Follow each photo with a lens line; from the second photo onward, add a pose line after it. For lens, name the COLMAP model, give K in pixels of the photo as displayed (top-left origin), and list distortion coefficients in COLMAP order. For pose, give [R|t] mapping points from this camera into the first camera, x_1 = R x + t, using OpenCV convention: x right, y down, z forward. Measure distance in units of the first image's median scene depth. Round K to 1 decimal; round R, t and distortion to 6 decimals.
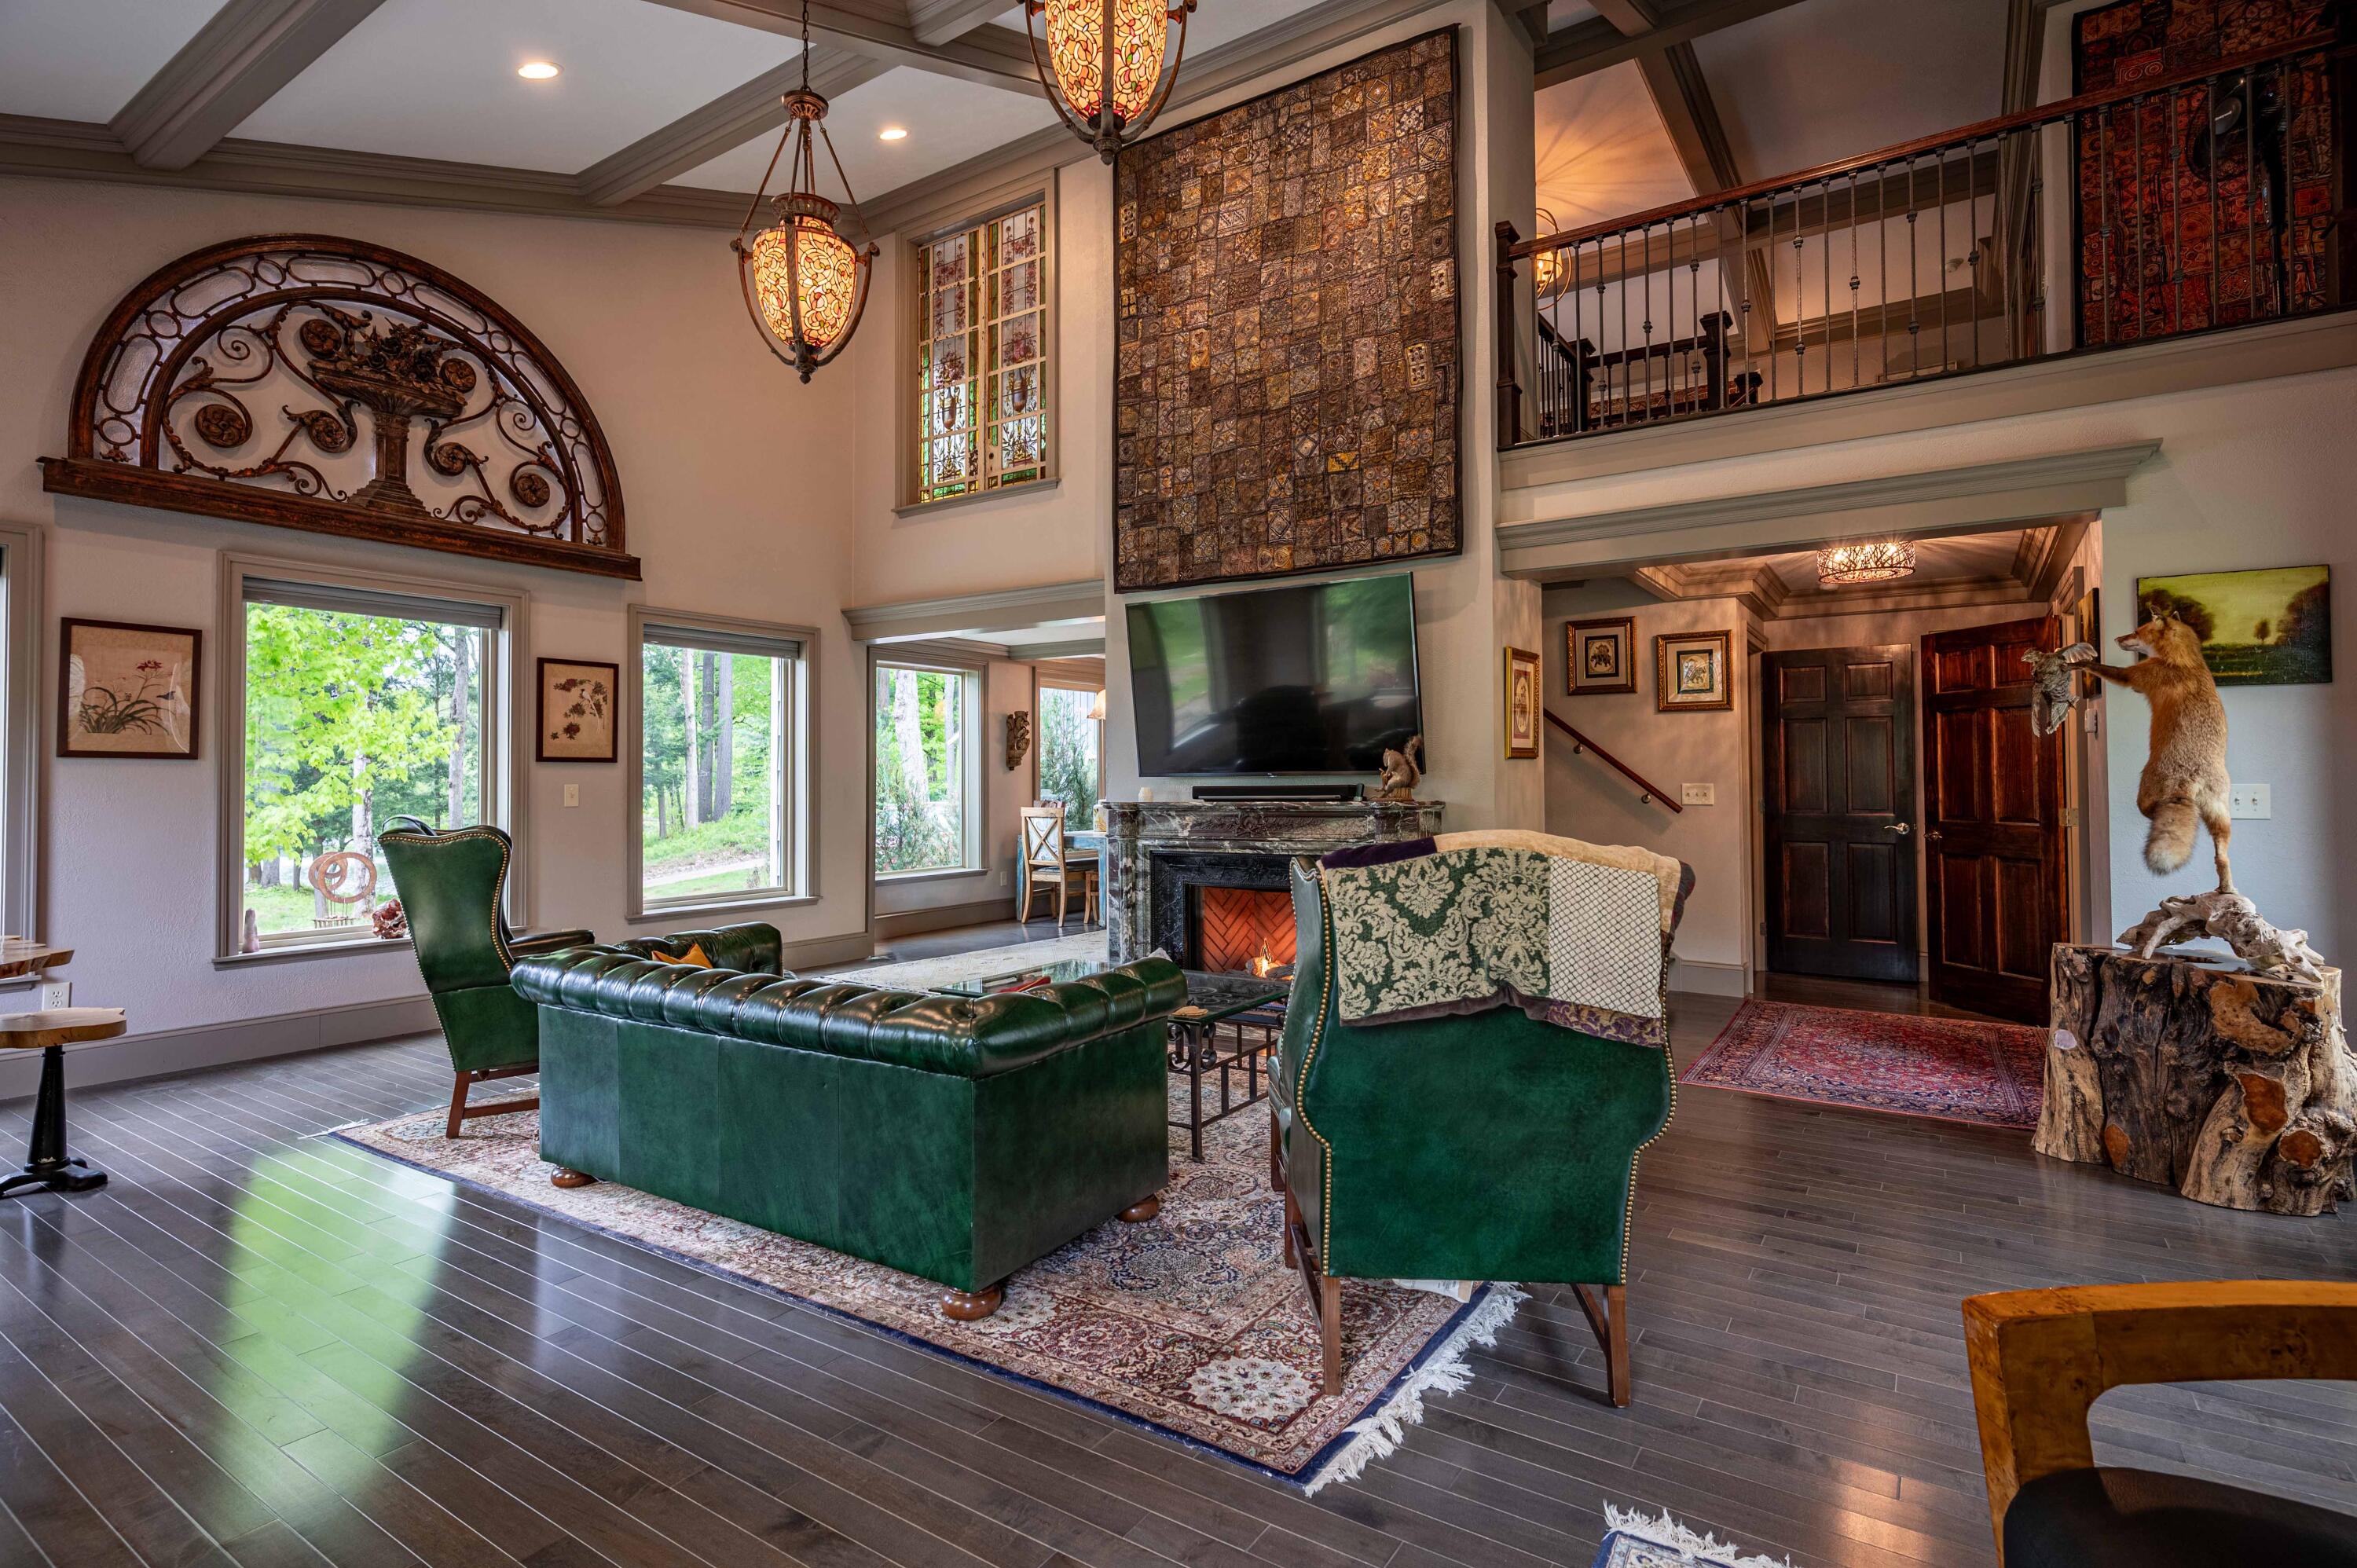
lens RADIAL K [[1188.8, 0, 1195.1], [0, 1188.8, 782.4], [0, 0, 1]] dist [-0.000223, 0.001309]
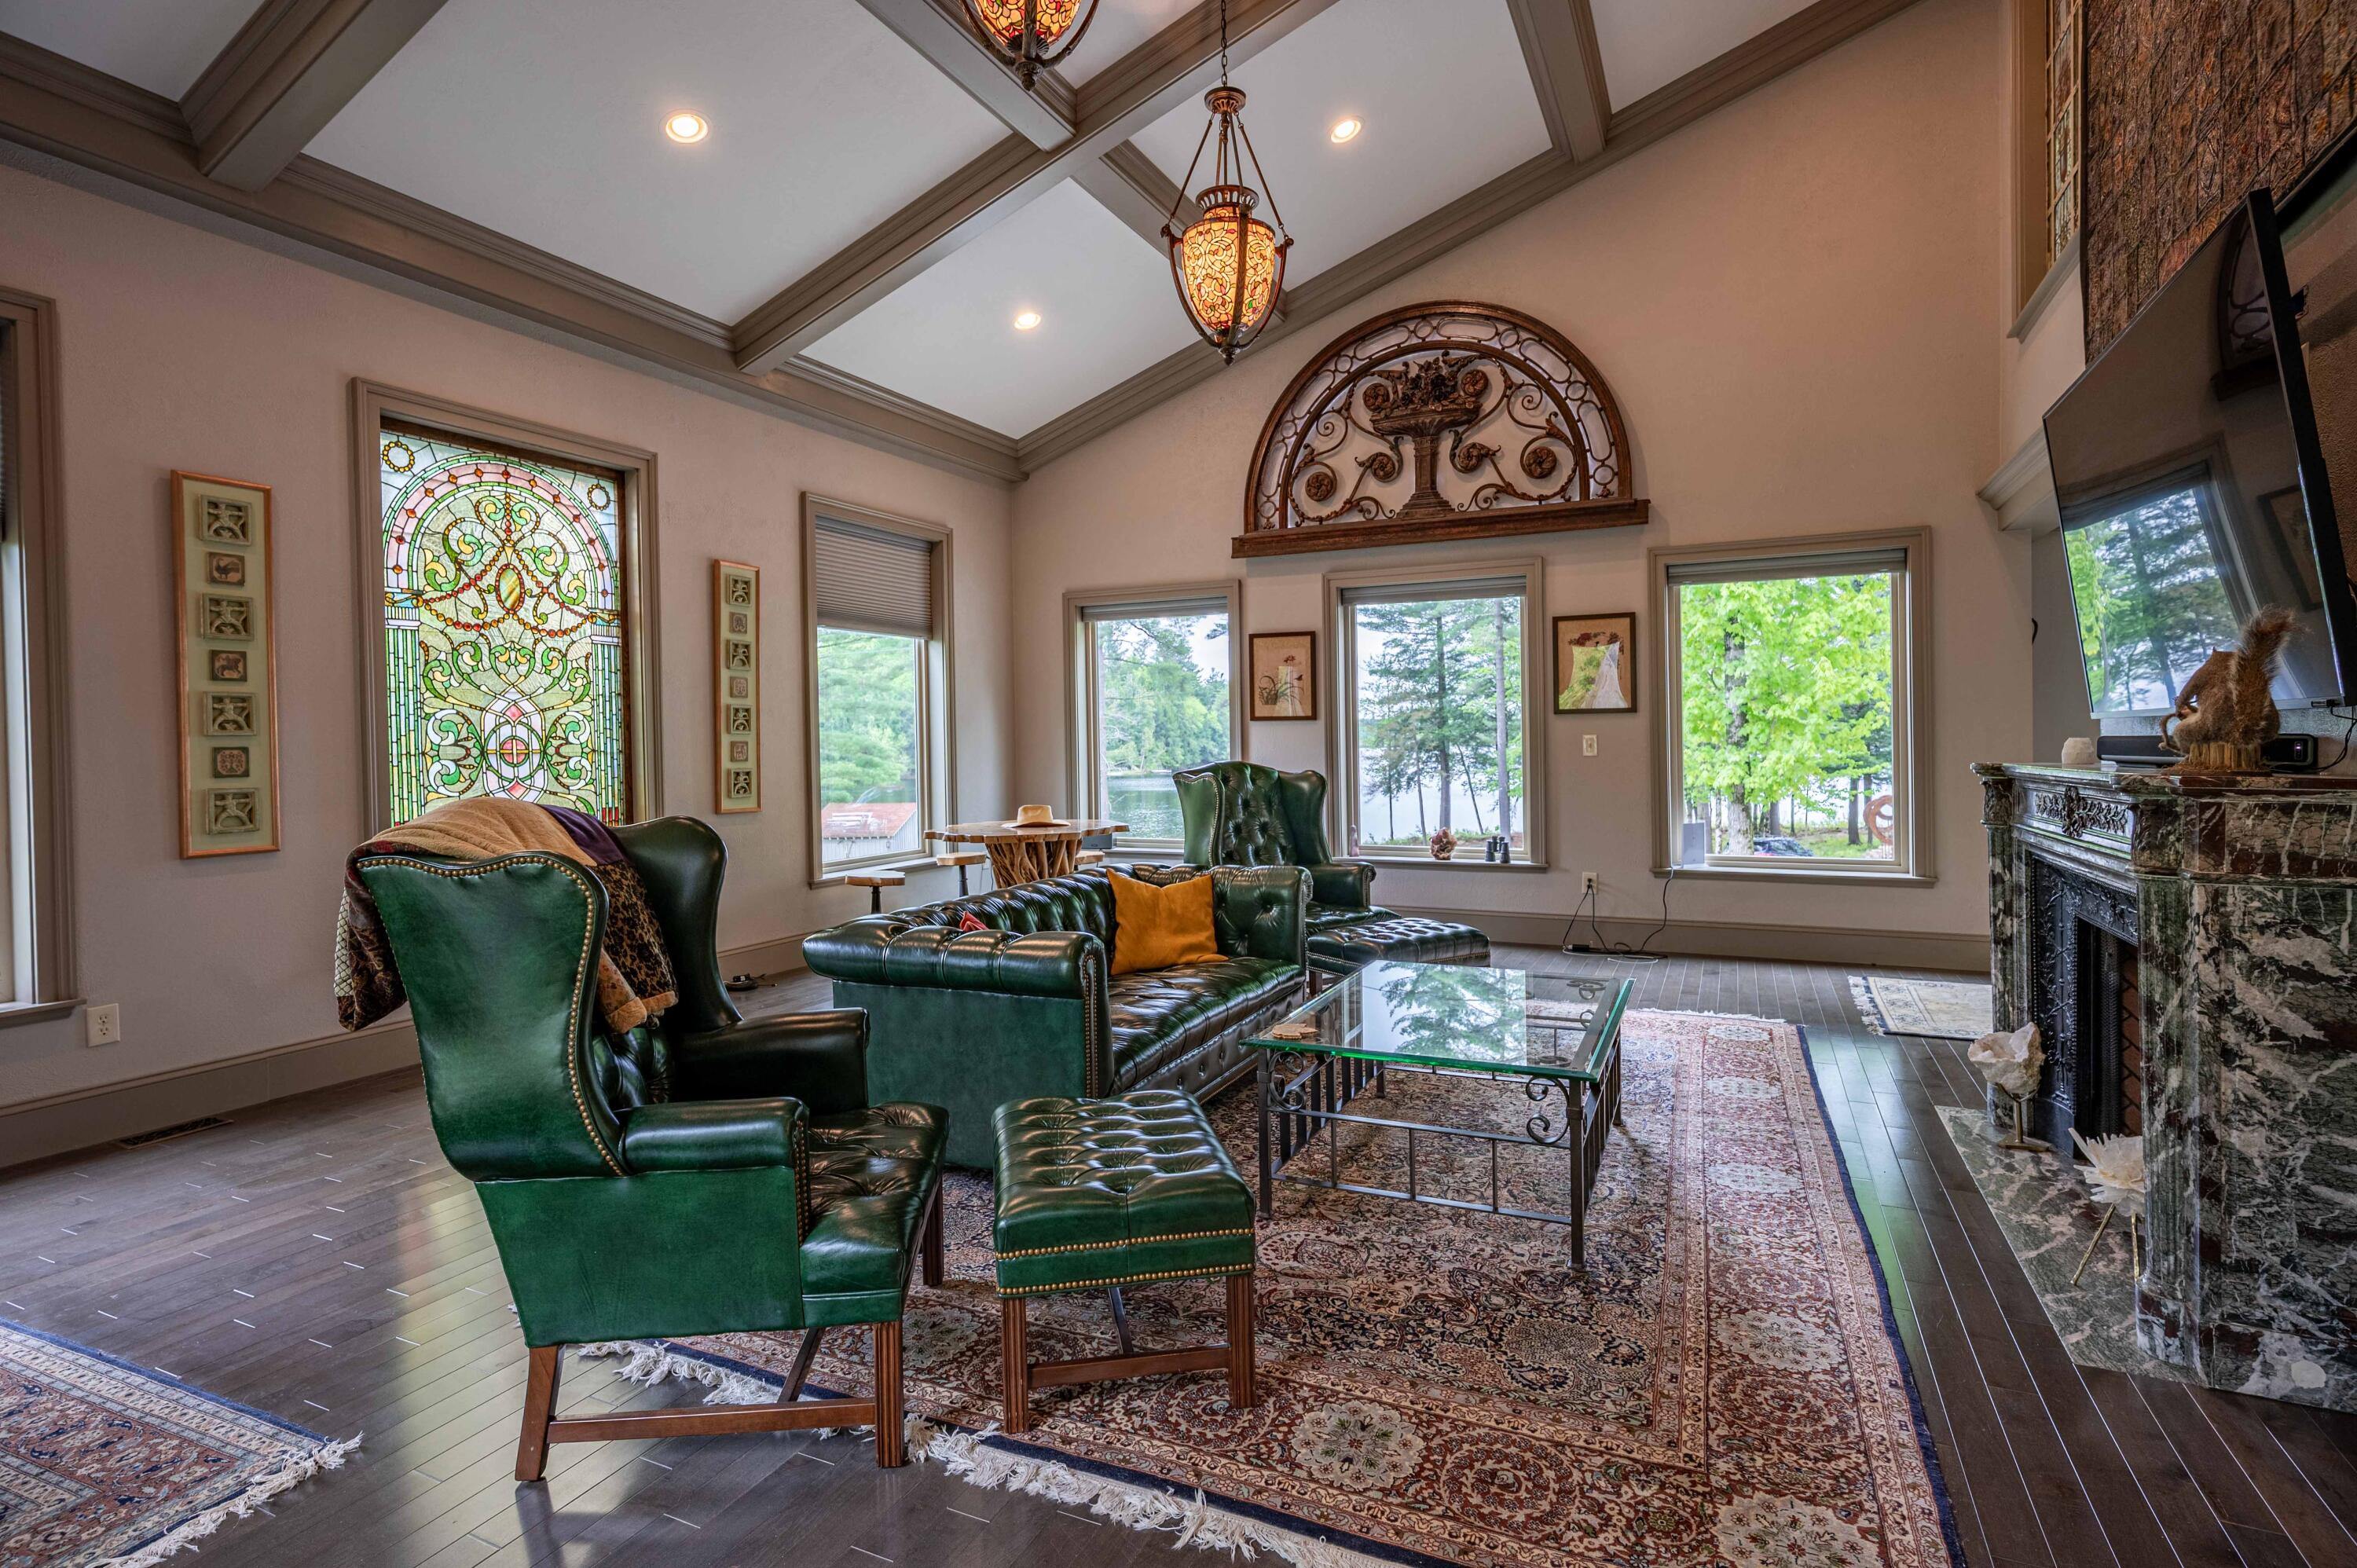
lens RADIAL K [[1188.8, 0, 1195.1], [0, 1188.8, 782.4], [0, 0, 1]] dist [-0.000223, 0.001309]
pose [[0.136885, 0.037573, -0.989874, 0.521245], [0.016056, 0.999065, 0.040142, -0.003635], [0.990457, -0.021388, 0.136154, 0.576114]]
